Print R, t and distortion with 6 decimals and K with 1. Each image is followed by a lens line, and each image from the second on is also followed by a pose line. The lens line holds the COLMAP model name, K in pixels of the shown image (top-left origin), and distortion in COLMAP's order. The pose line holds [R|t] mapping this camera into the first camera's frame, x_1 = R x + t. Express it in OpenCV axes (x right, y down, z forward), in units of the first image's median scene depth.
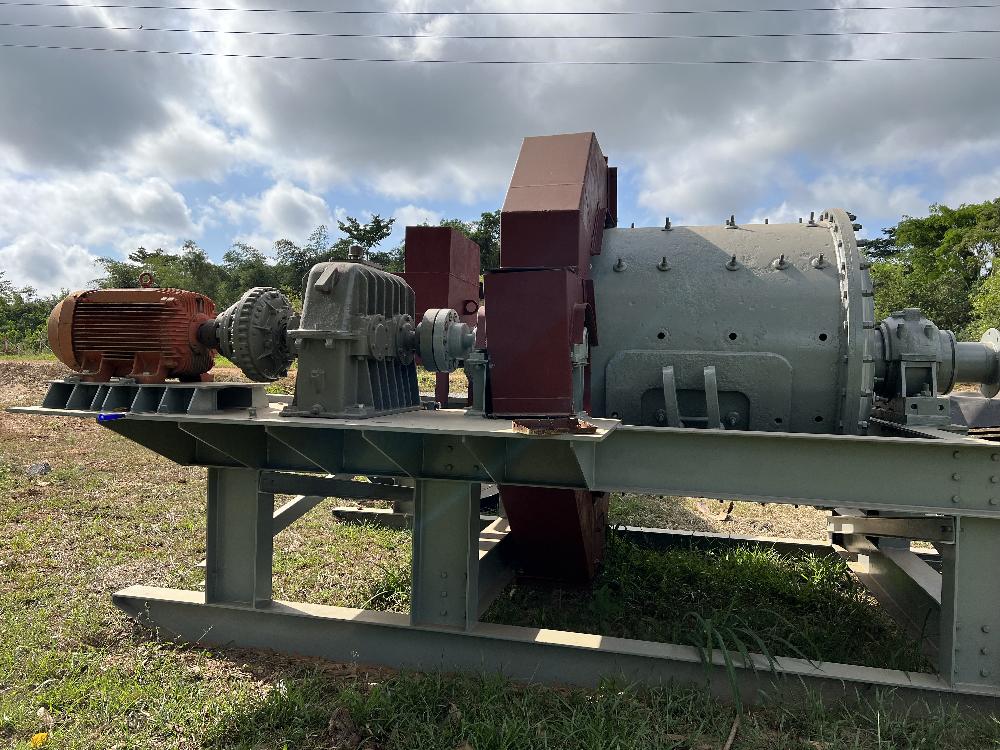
lens RADIAL K [[744.1, 0, 500.0], [0, 744.1, 375.0], [0, 0, 1]] dist [0.065304, -0.082141]
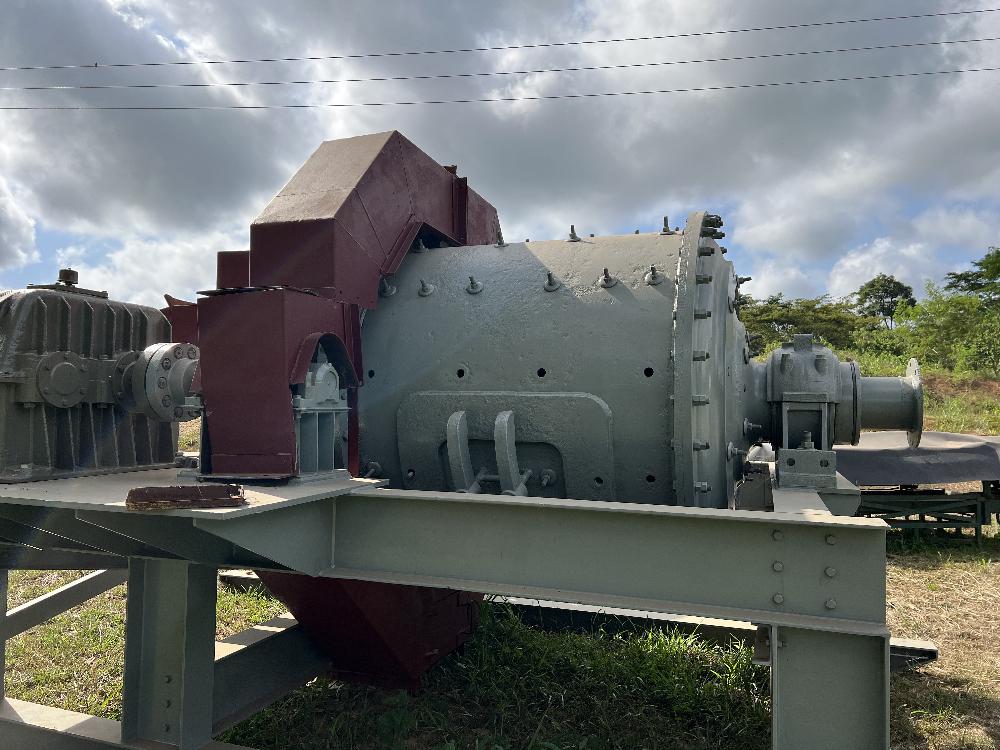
lens RADIAL K [[744.1, 0, 500.0], [0, 744.1, 375.0], [0, 0, 1]] dist [0.065304, -0.082141]
pose [[0.994657, -0.014011, -0.102283, 0.341396], [0.007968, 0.998211, -0.059249, -0.003271], [0.102930, 0.058117, 0.992989, 0.214091]]
